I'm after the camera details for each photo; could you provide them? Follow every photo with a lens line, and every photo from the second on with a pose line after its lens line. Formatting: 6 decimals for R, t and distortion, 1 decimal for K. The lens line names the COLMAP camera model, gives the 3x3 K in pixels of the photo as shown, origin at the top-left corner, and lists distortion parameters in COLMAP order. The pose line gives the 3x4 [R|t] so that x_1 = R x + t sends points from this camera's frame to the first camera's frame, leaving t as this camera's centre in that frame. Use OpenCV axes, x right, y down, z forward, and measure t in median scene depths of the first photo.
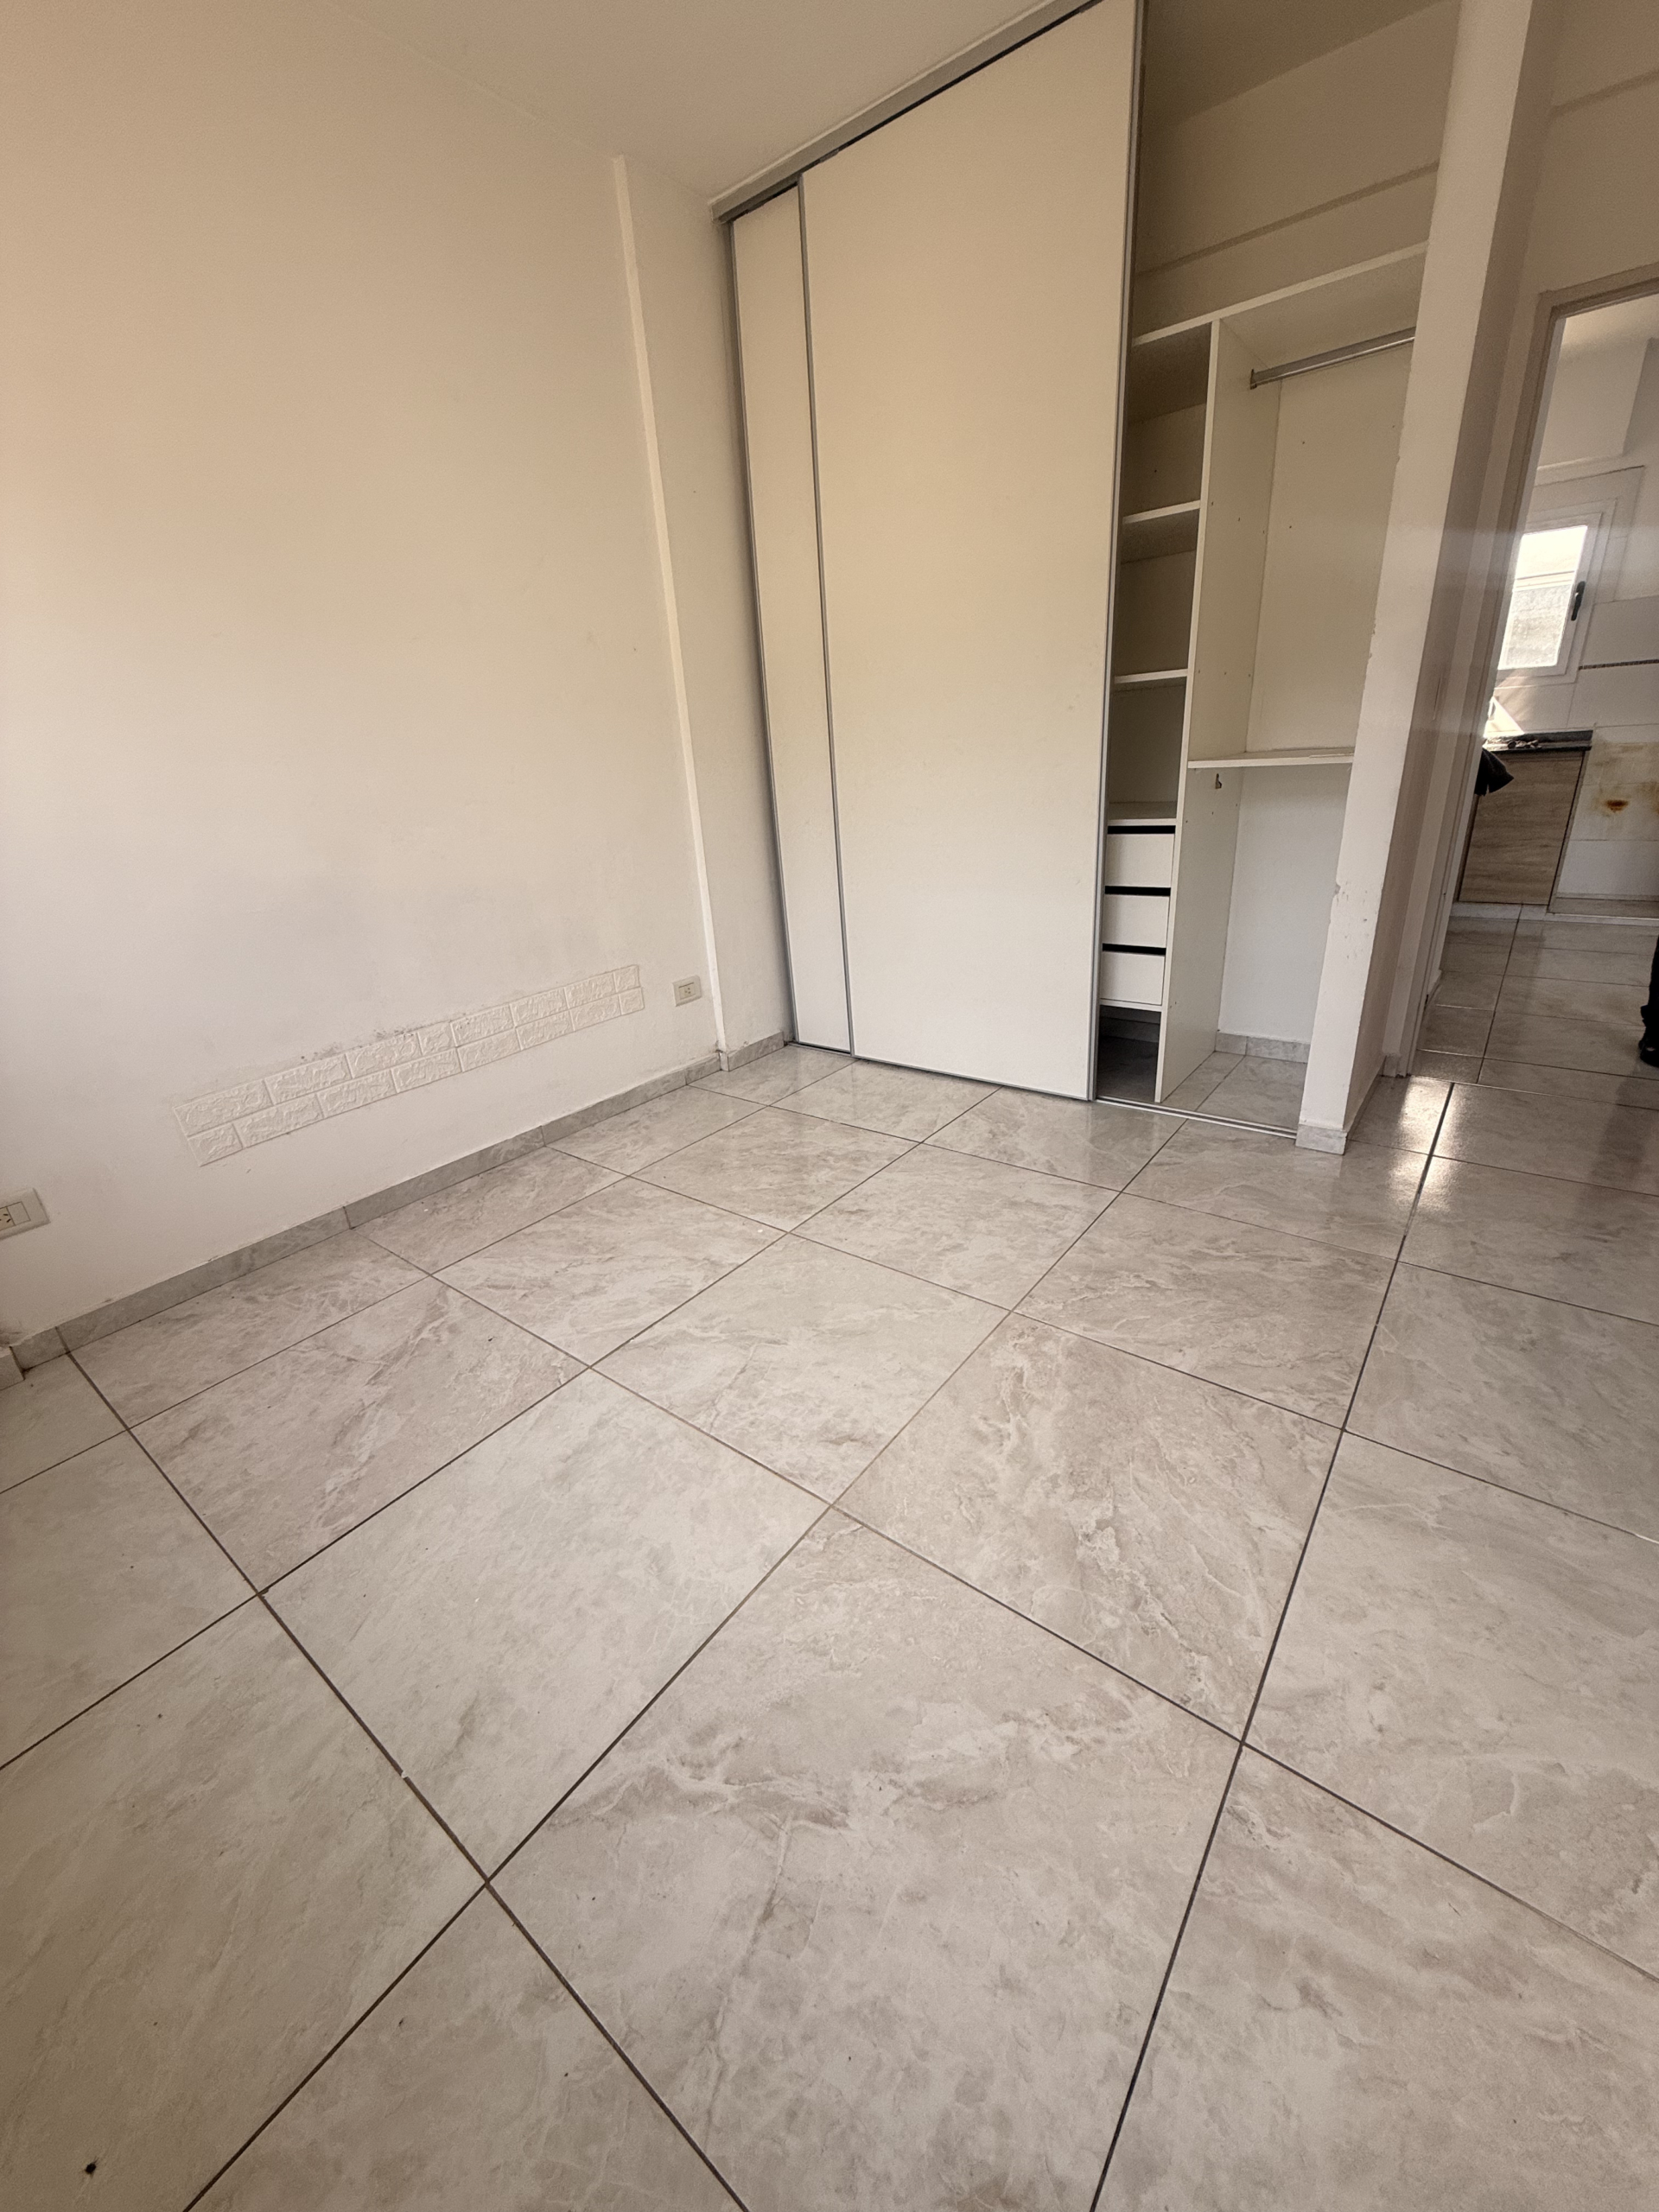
lens RADIAL K [[879.4, 0, 832.0], [0, 879.4, 1100.2], [0, 0, 1]] dist [-0.000415, 0.000122]
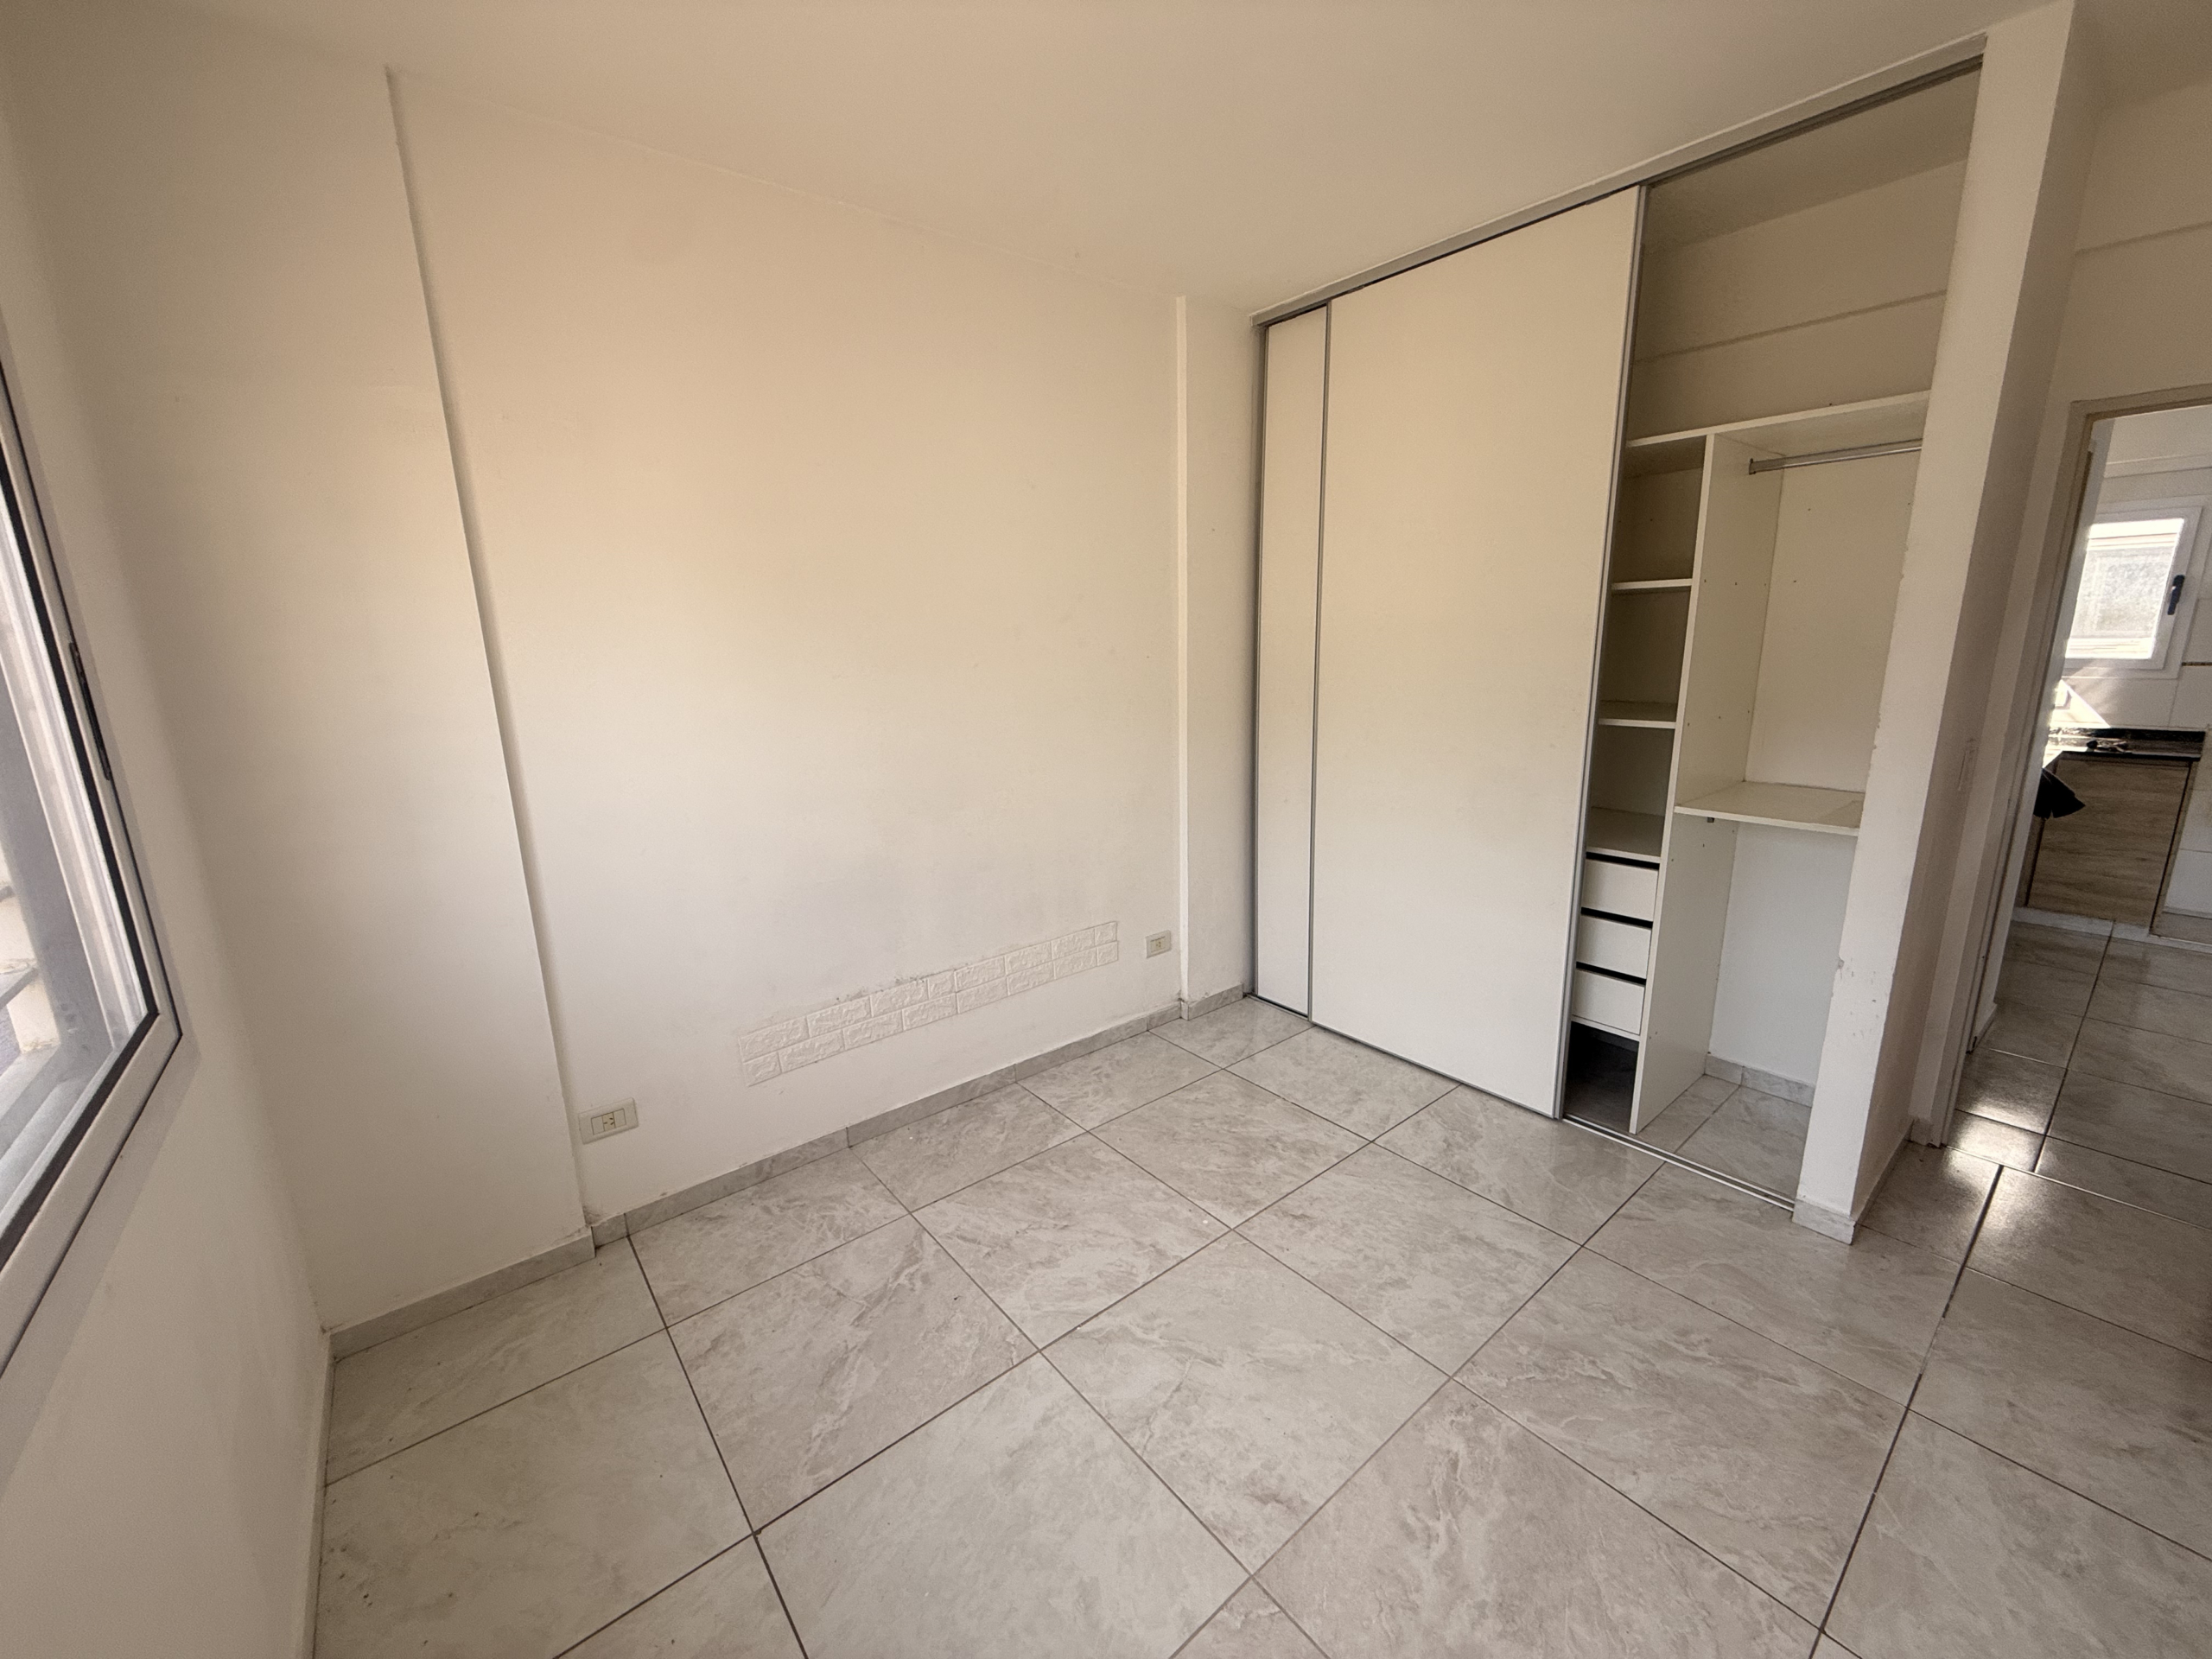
lens RADIAL K [[879.3, 0, 1101.4], [0, 879.3, 825.4], [0, 0, 1]] dist [0.000205, 0.000446]
pose [[0.972305, 0.089074, -0.216077, -0.021125], [-0.121116, 0.982733, -0.139885, -0.184053], [0.199885, 0.162181, 0.966304, -0.139694]]
